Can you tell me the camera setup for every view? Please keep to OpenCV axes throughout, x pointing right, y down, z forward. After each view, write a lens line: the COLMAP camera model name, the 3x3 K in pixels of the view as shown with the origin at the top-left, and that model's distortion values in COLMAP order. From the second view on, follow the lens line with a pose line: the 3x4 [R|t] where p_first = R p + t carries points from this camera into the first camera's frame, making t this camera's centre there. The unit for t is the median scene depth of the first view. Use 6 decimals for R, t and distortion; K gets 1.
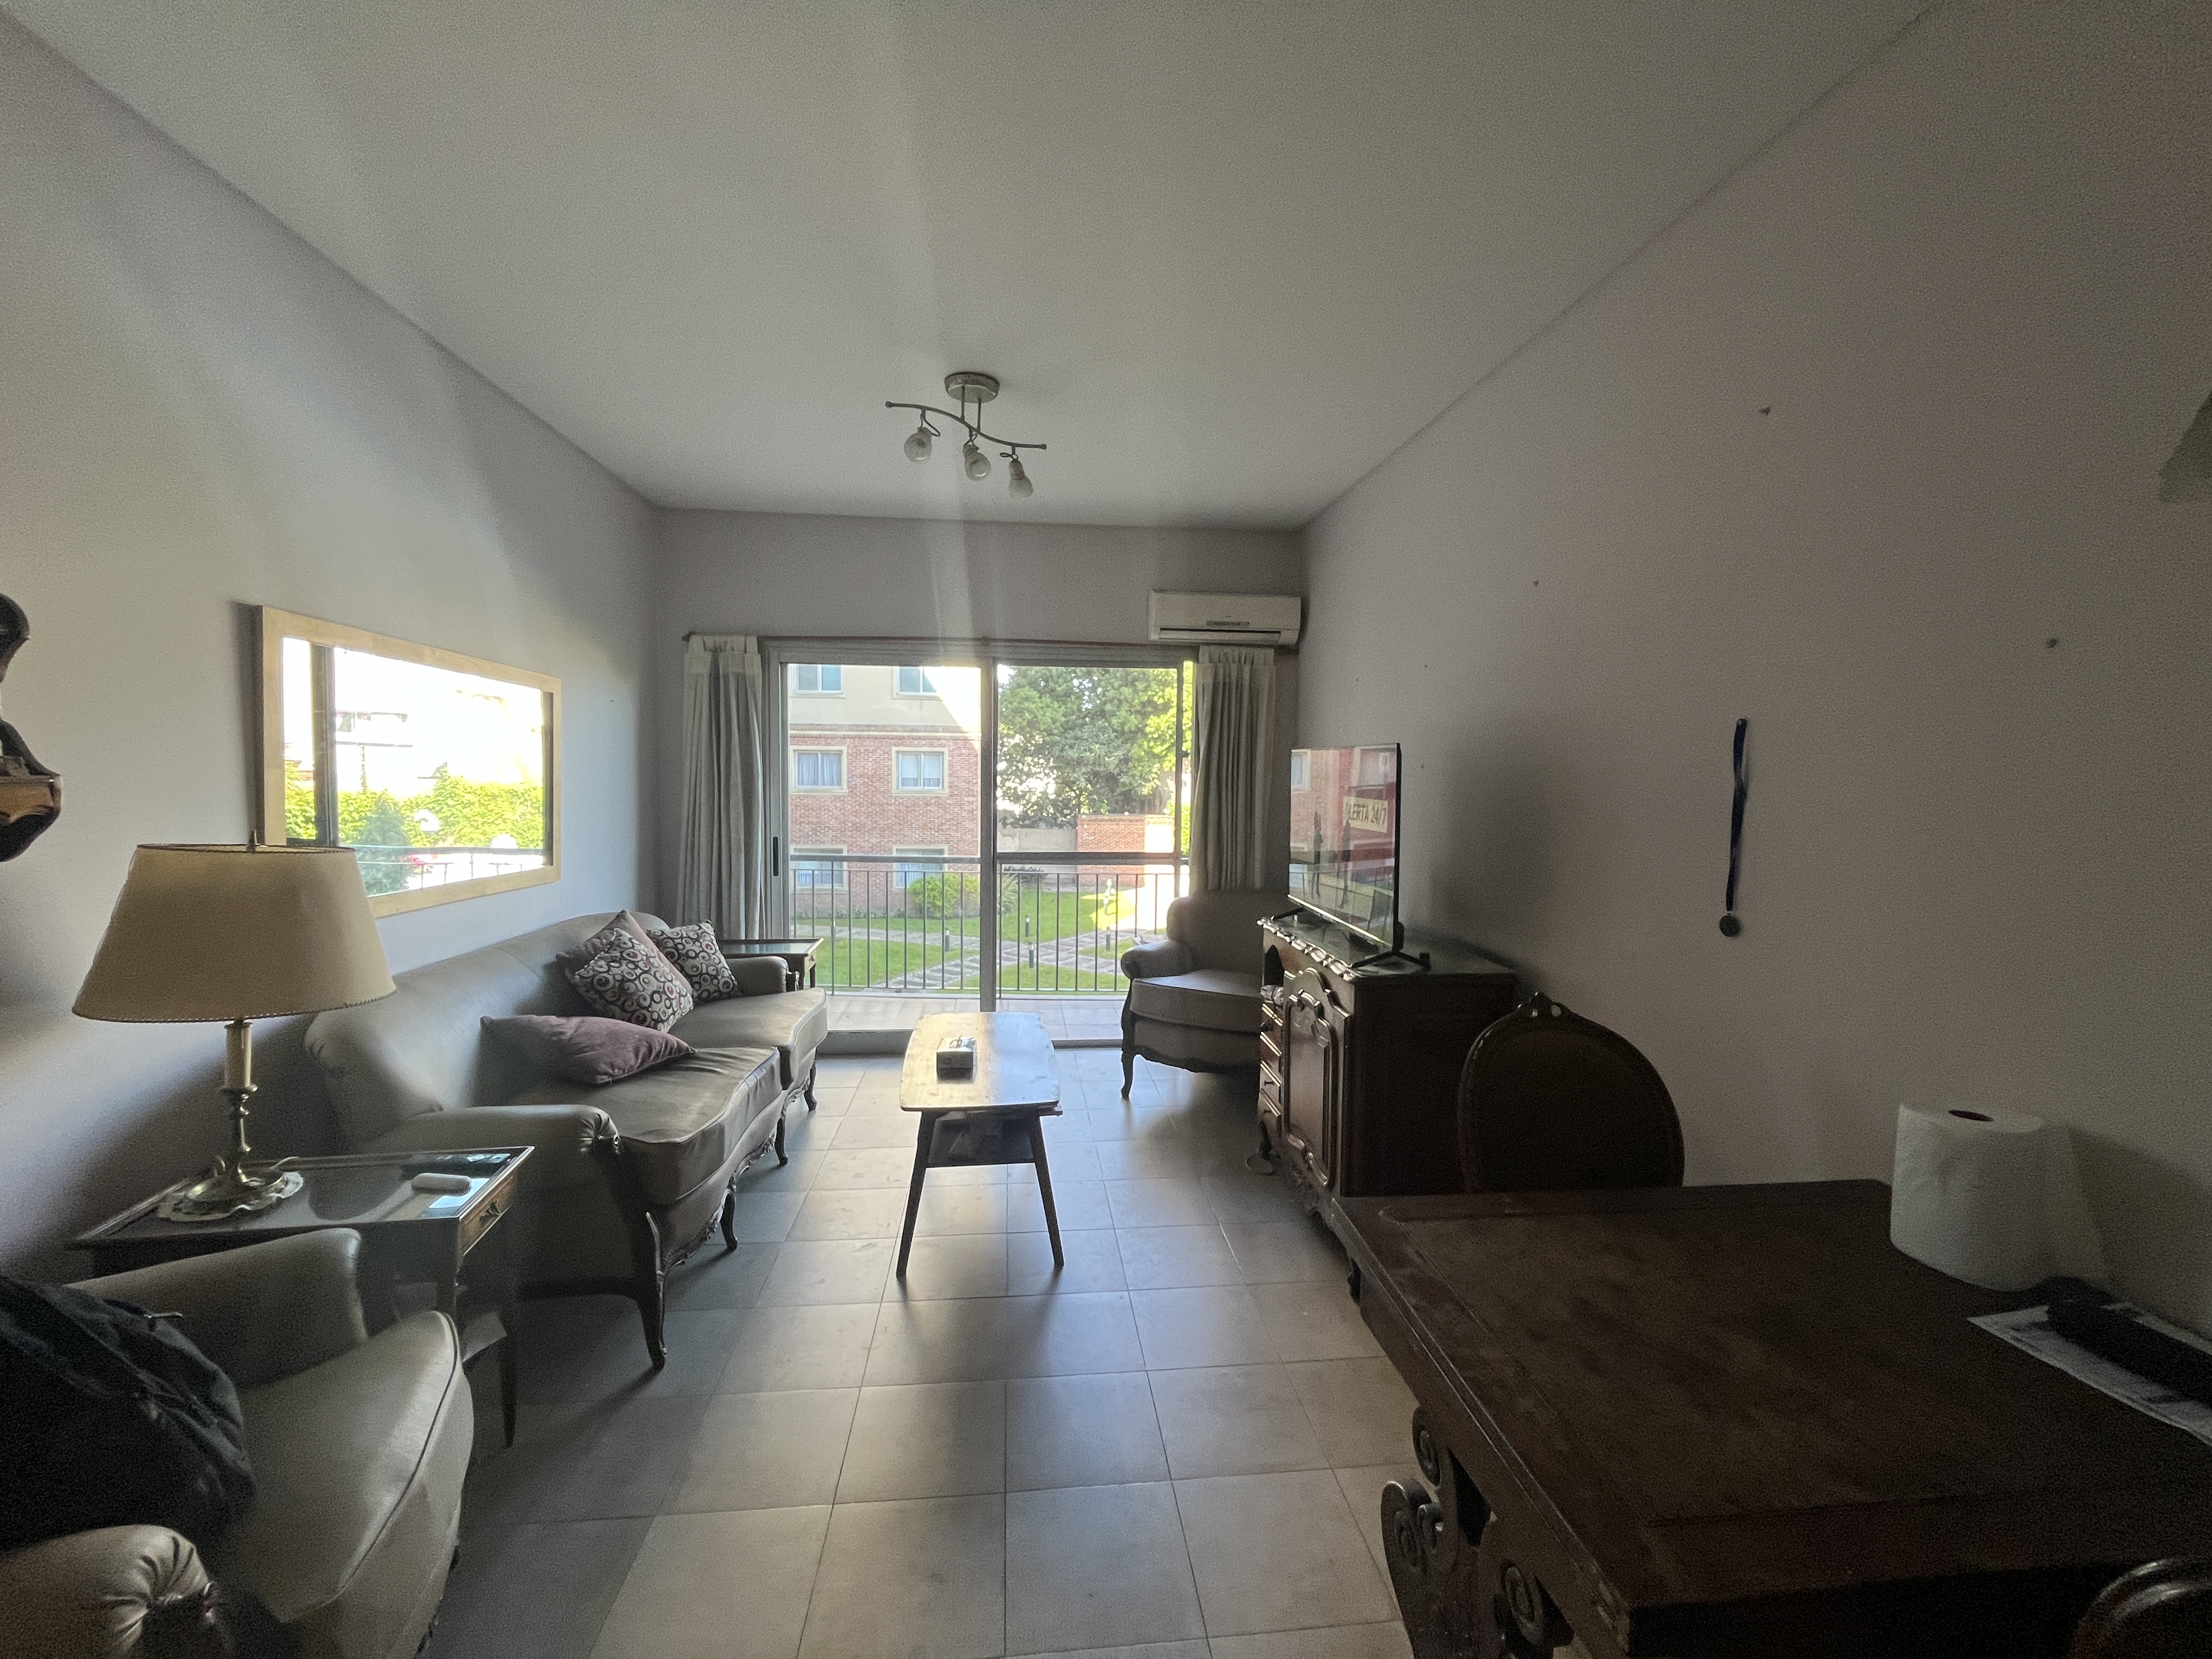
lens RADIAL K [[929.8, 0, 1106.0], [0, 929.8, 829.5], [0, 0, 1]] dist [0.013146, 0.000613]
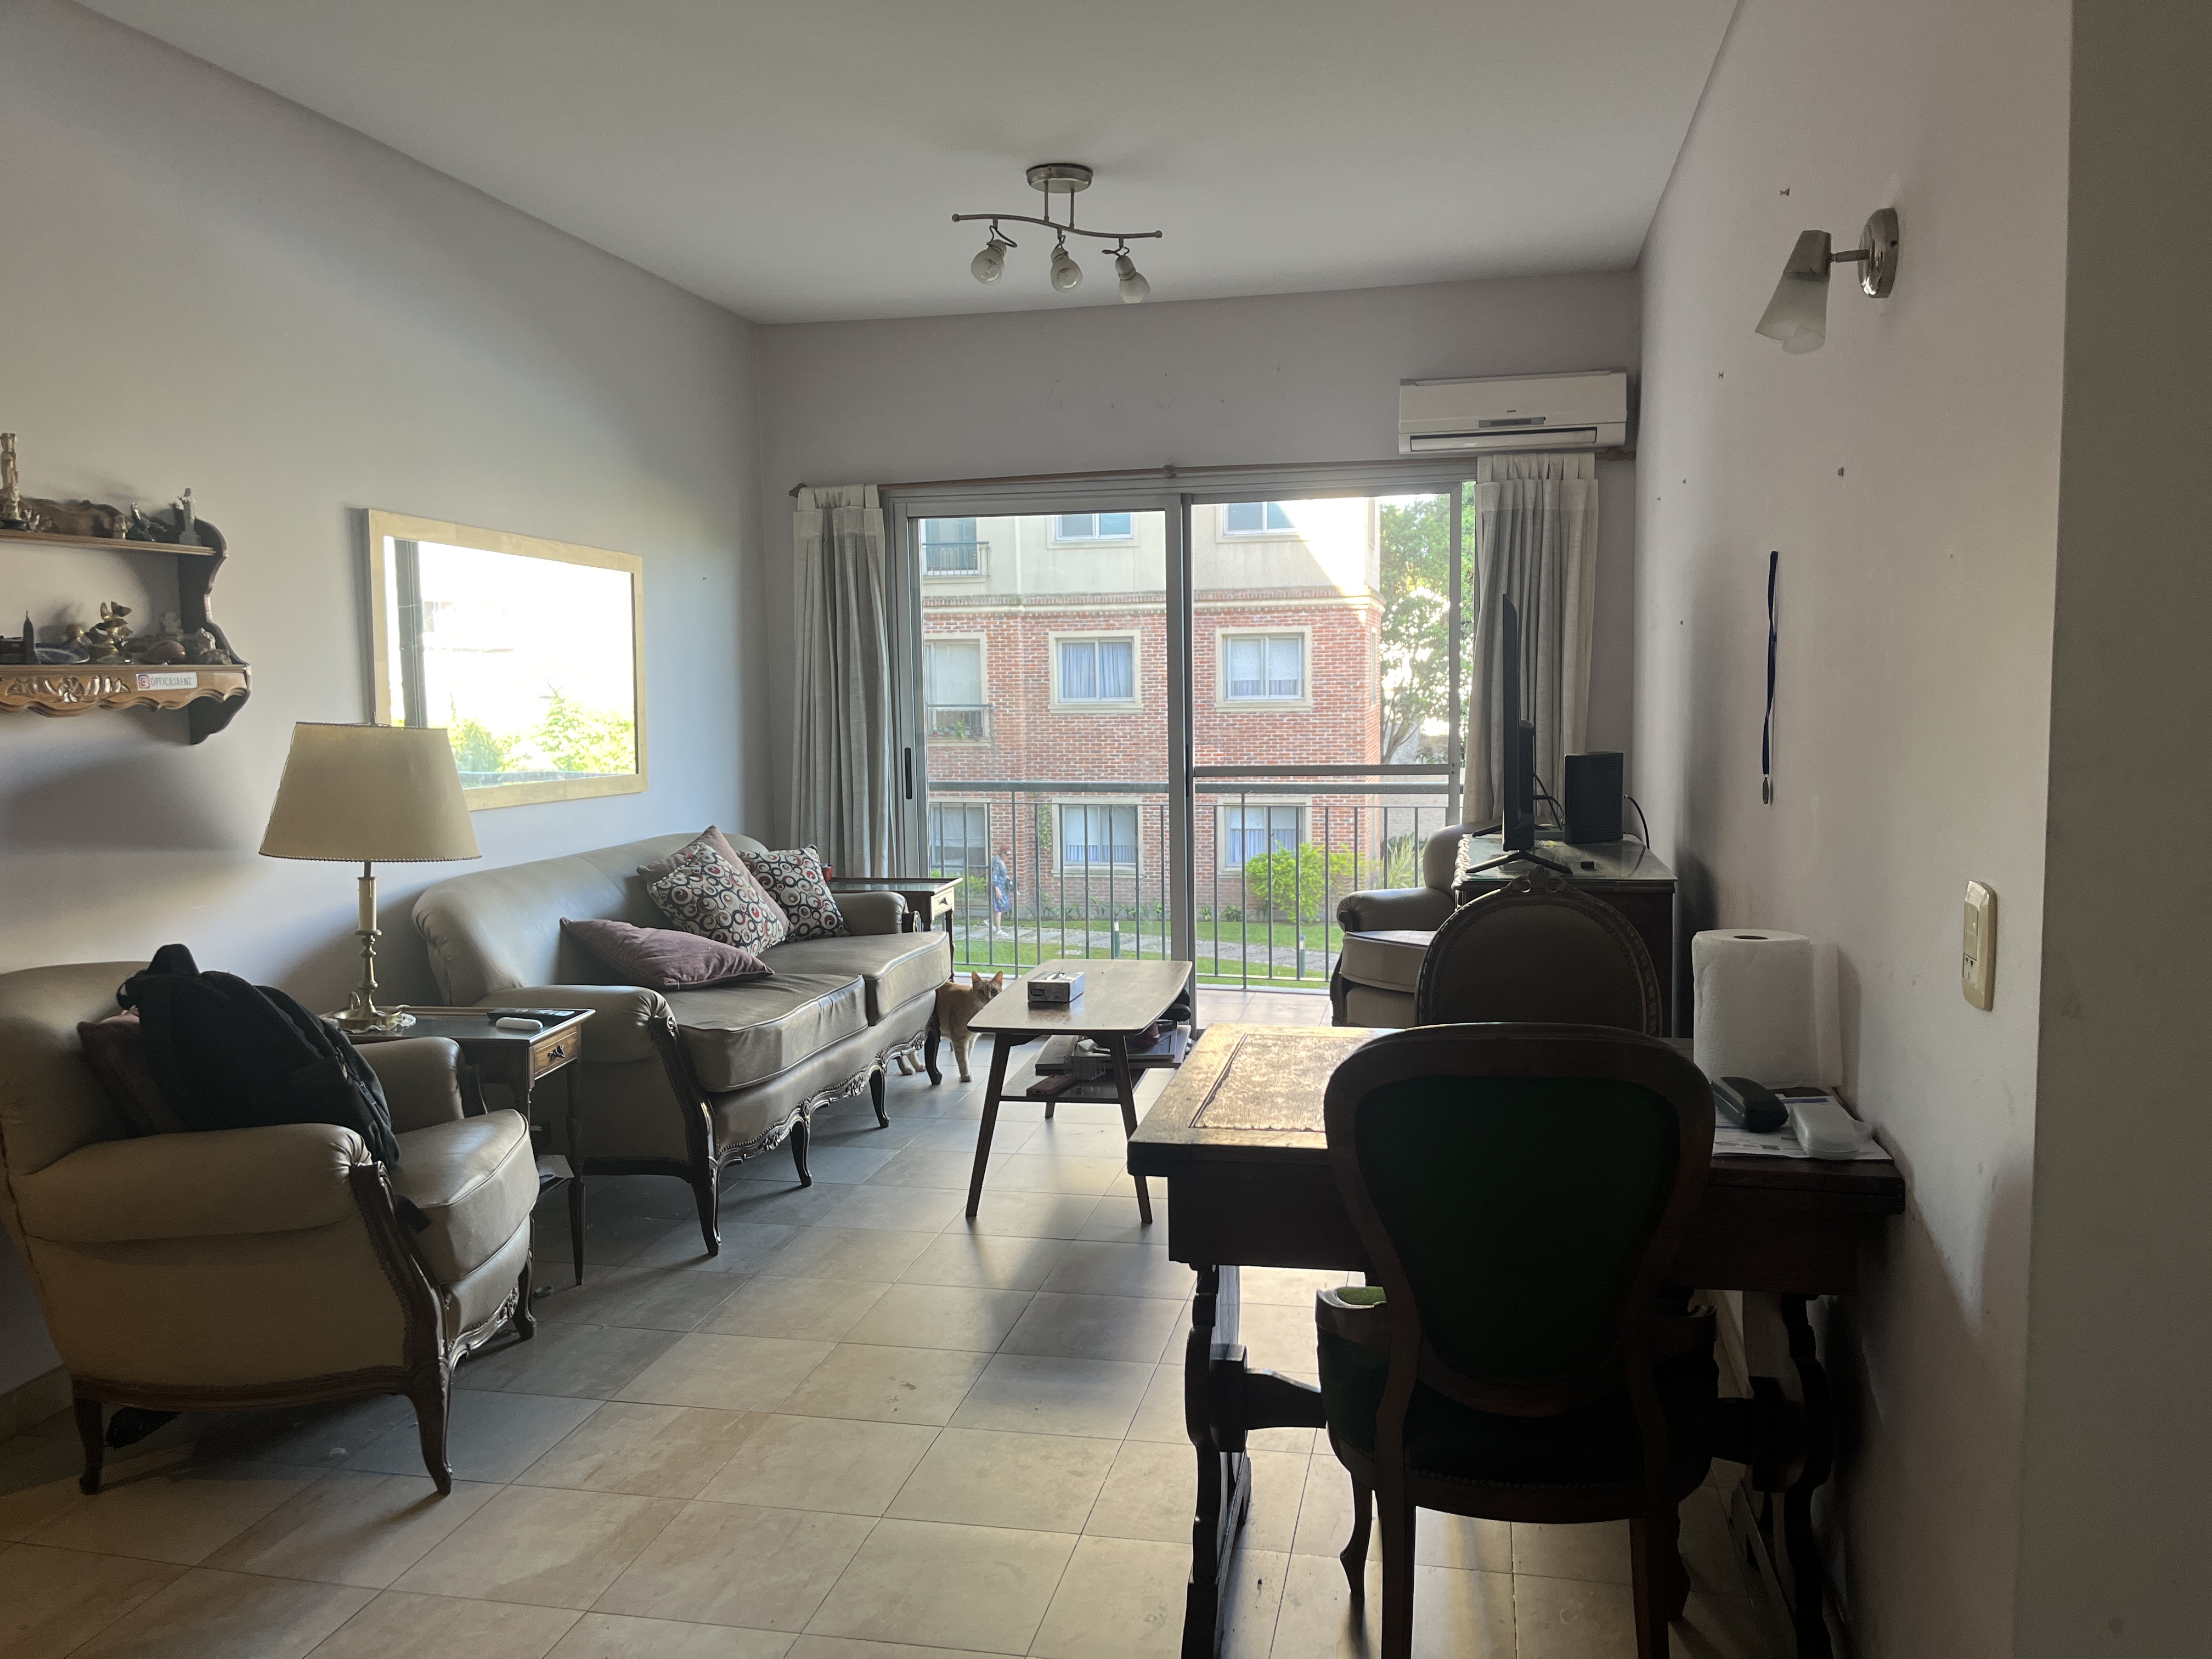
lens RADIAL K [[1677.4, 0, 1106.0], [0, 1677.4, 829.5], [0, 0, 1]] dist [0.057210, -0.002615]
pose [[0.953614, 0.000481, -0.301031, 0.328936], [0.009583, 0.999443, 0.031957, 0.050169], [0.300879, -0.033360, 0.953079, -0.407903]]
